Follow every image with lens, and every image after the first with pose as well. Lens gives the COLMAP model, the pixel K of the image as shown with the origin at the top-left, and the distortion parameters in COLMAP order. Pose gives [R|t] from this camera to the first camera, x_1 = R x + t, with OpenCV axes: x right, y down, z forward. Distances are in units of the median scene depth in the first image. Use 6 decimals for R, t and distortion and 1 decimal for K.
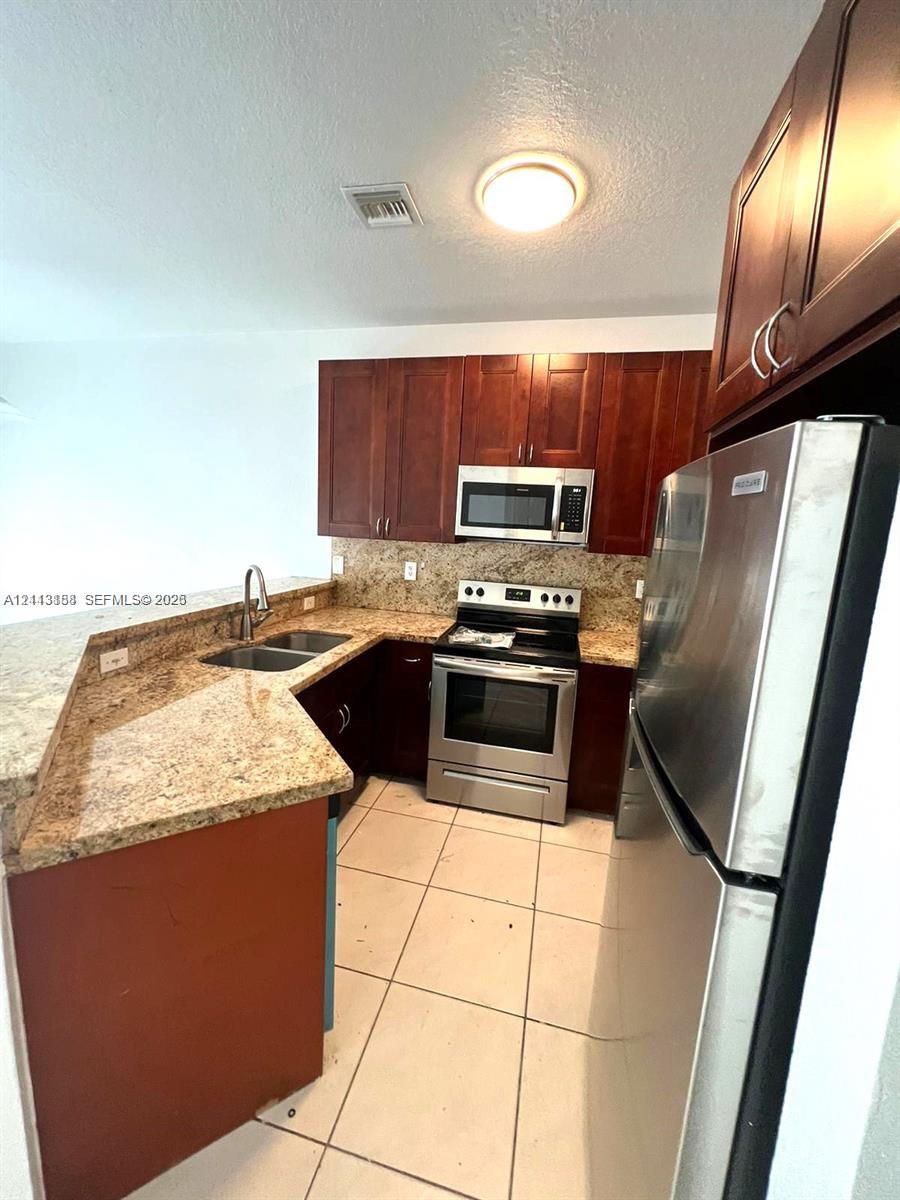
lens RADIAL K [[482.7, 0, 450.9], [0, 482.7, 599.7], [0, 0, 1]] dist [0.001578, 0.000144]
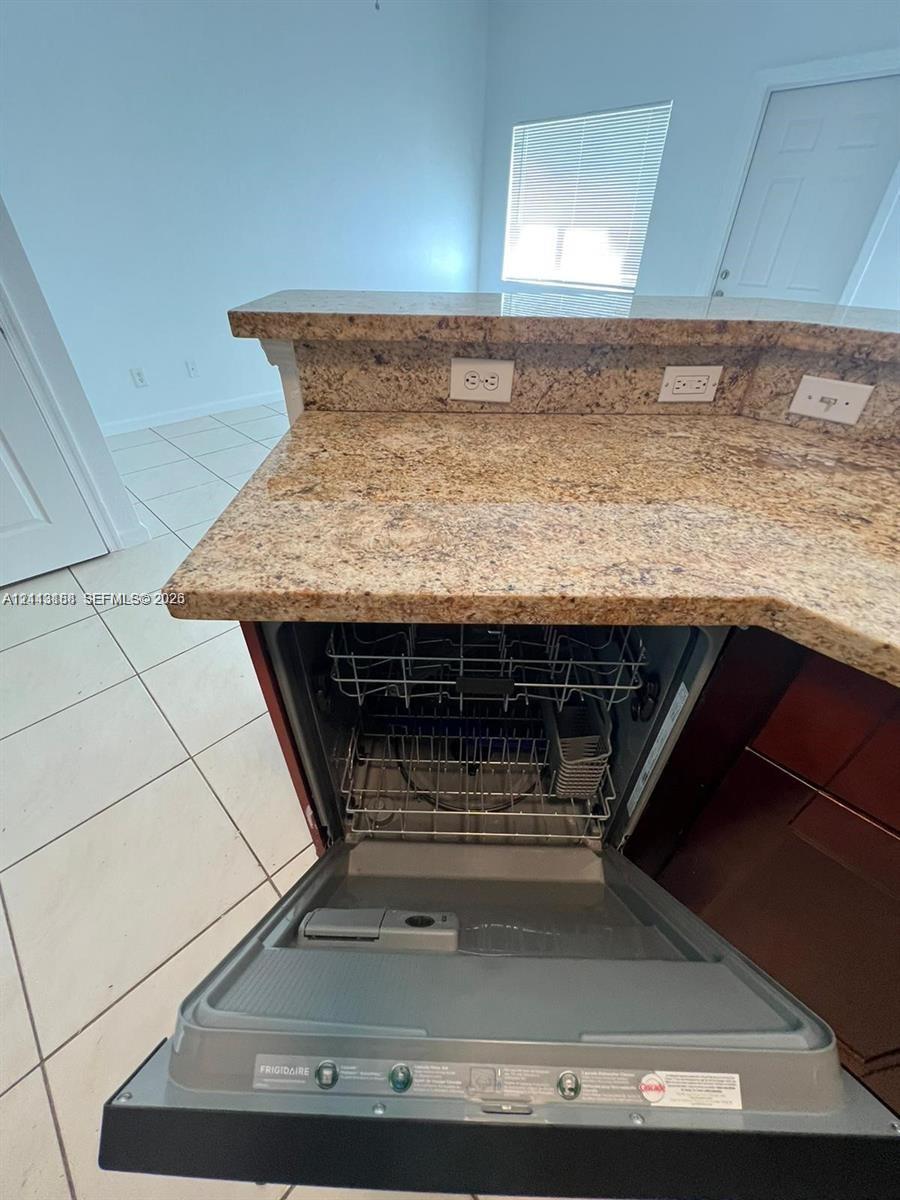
lens RADIAL K [[482.7, 0, 454.2], [0, 482.7, 596.8], [0, 0, 1]] dist [0.001578, 0.000144]
pose [[-0.517753, 0.473069, -0.712838, -0.019325], [-0.178247, 0.755279, 0.630700, 0.031104], [0.836755, 0.453608, -0.306725, 0.964901]]
